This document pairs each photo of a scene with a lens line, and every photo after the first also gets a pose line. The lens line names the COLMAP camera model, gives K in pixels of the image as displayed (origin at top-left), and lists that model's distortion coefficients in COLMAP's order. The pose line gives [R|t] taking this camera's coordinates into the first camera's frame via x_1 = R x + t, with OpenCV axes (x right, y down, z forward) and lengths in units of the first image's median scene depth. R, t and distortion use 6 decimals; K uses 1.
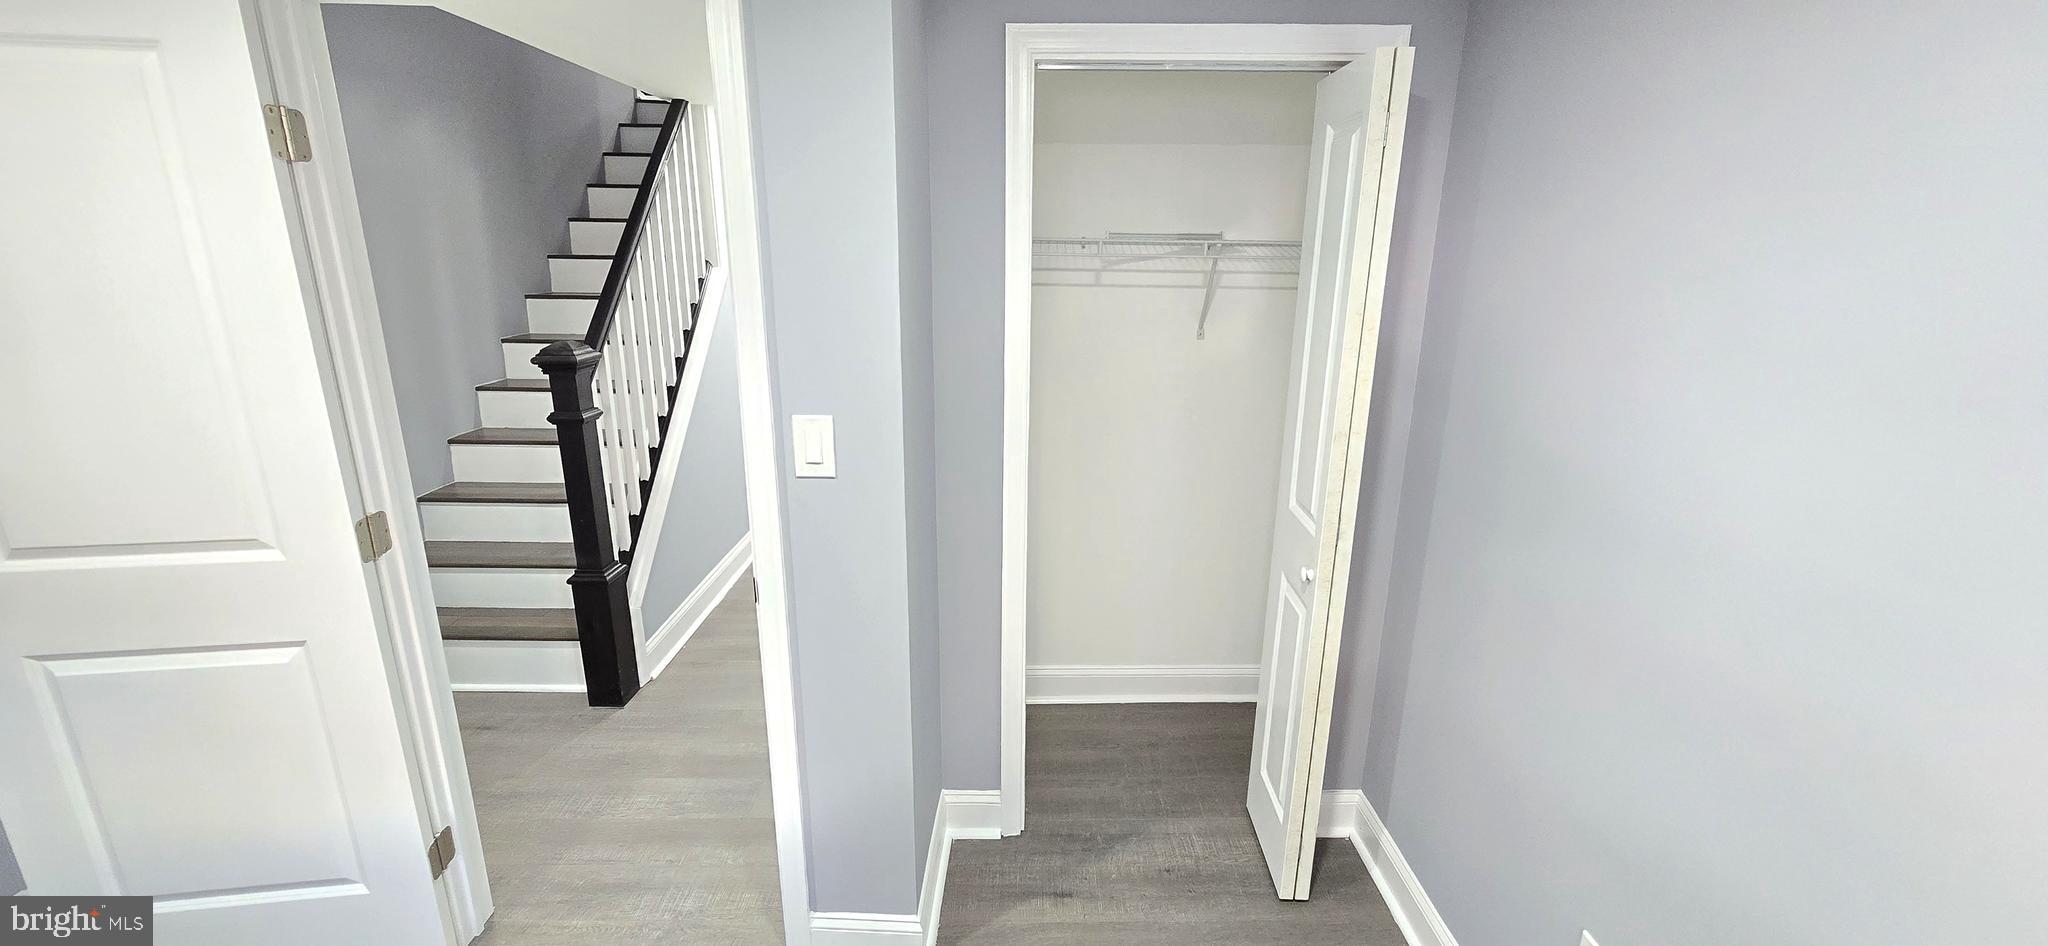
lens RADIAL K [[835.1, 0, 1033.8], [0, 835.1, 472.5], [0, 0, 1]] dist [-0.001037, -0.000507]
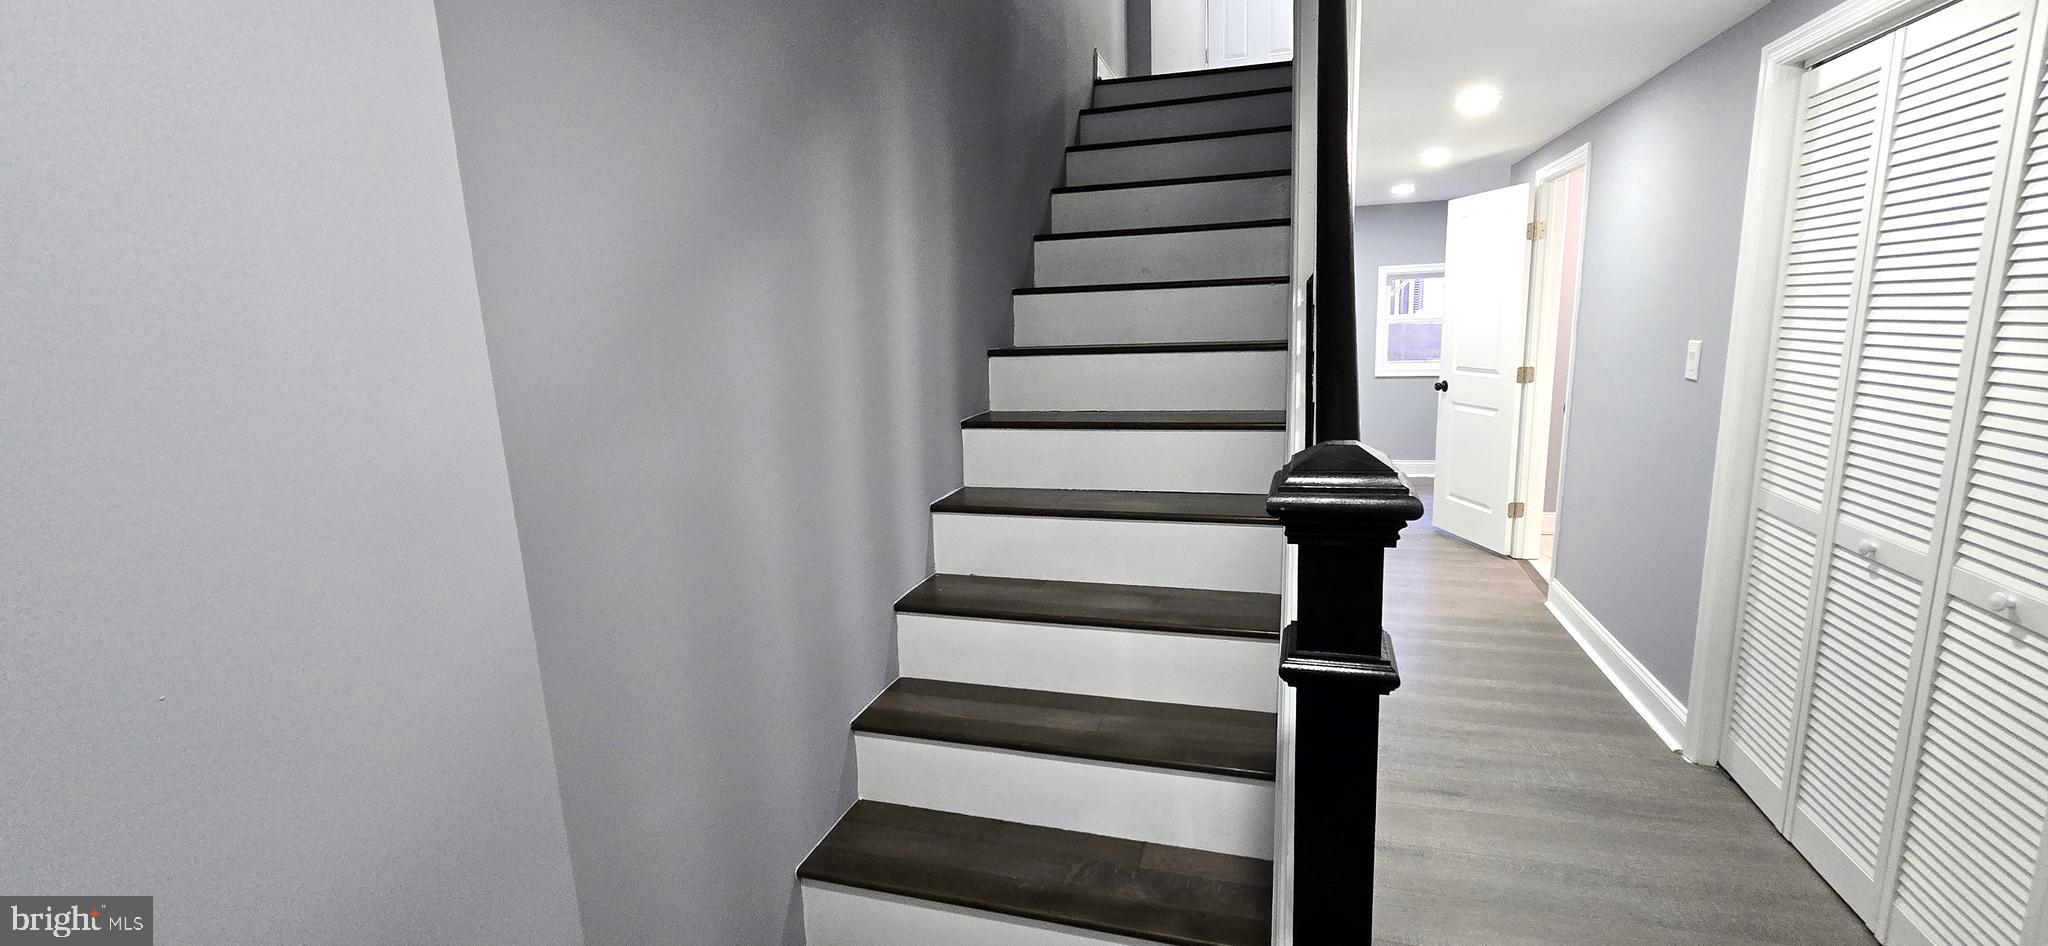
lens RADIAL K [[835.1, 0, 1033.8], [0, 835.1, 472.5], [0, 0, 1]] dist [-0.001037, -0.000507]
pose [[0.948990, 0.005426, -0.315259, -0.454676], [-0.030709, 0.996689, -0.075285, -0.090941], [0.313806, 0.081126, 0.946015, 0.512059]]
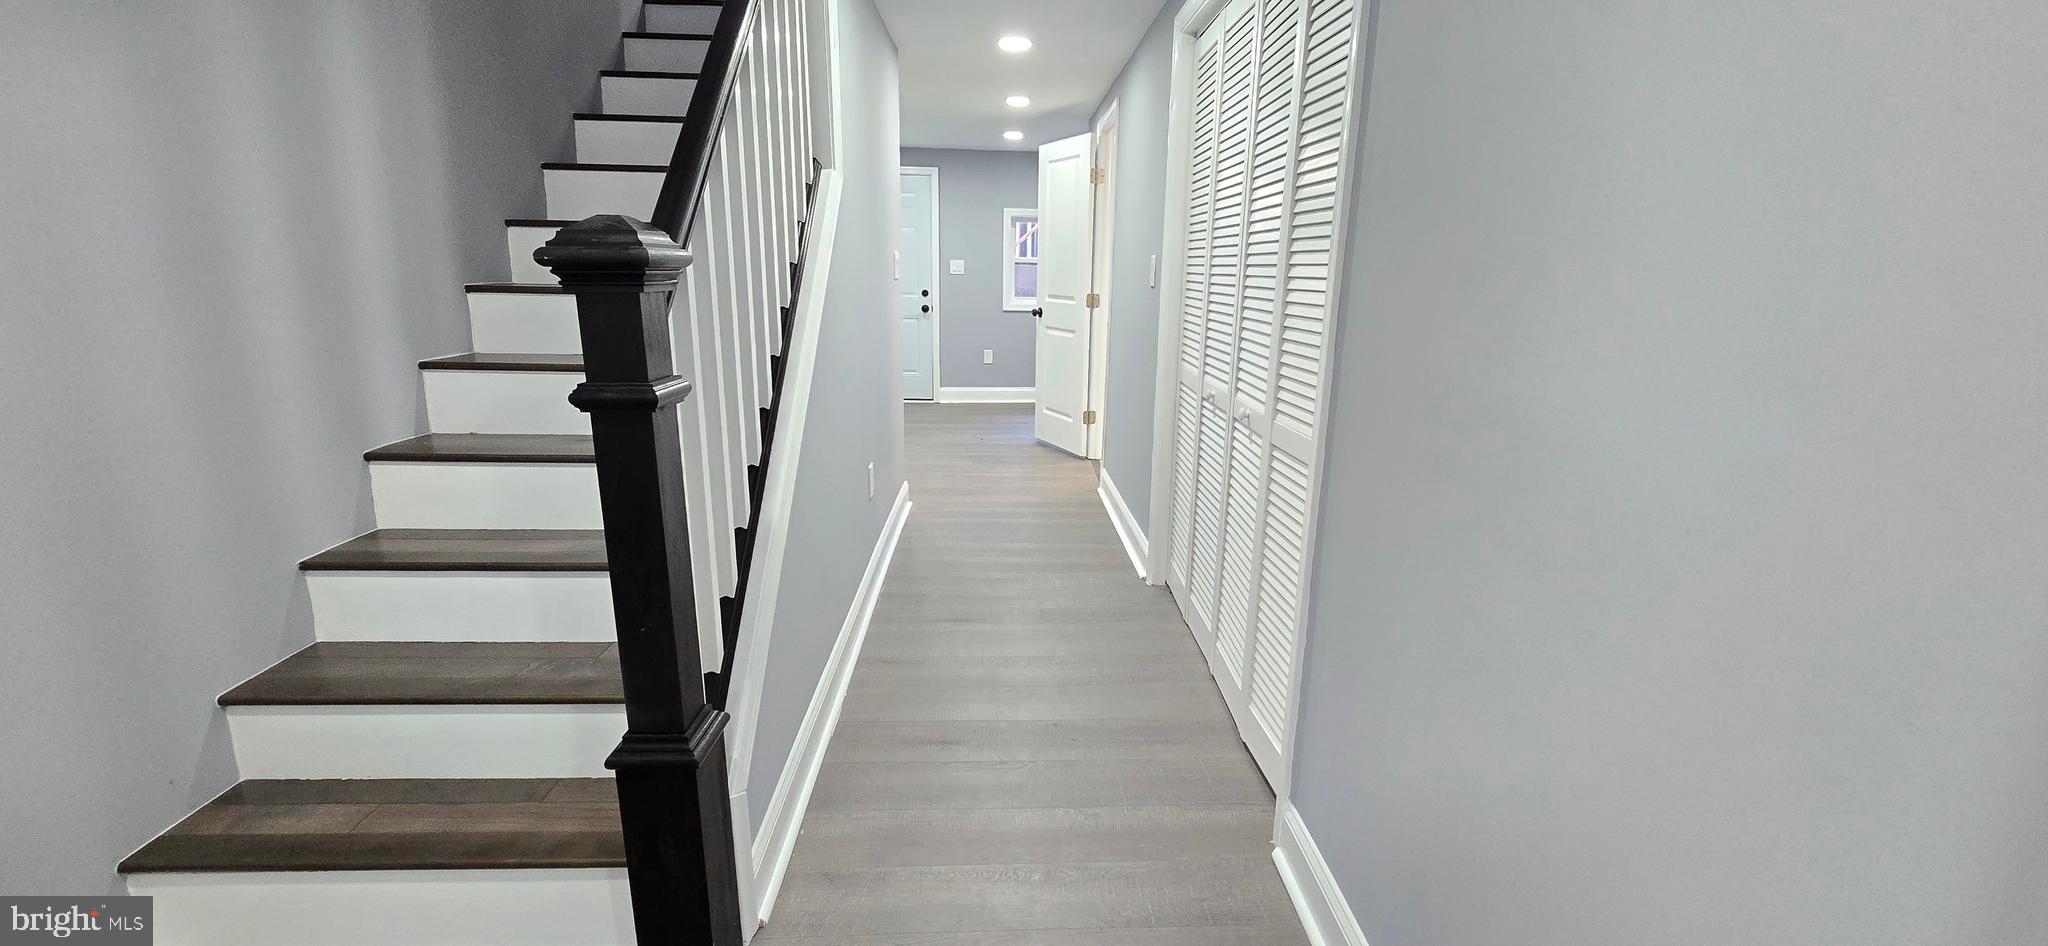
lens RADIAL K [[835.1, 0, 1033.8], [0, 835.1, 472.5], [0, 0, 1]] dist [-0.001037, -0.000507]
pose [[0.999531, -0.004762, 0.030238, -0.289277], [0.005509, 0.999680, -0.024676, -0.010978], [-0.030110, 0.024831, 0.999238, 0.455629]]
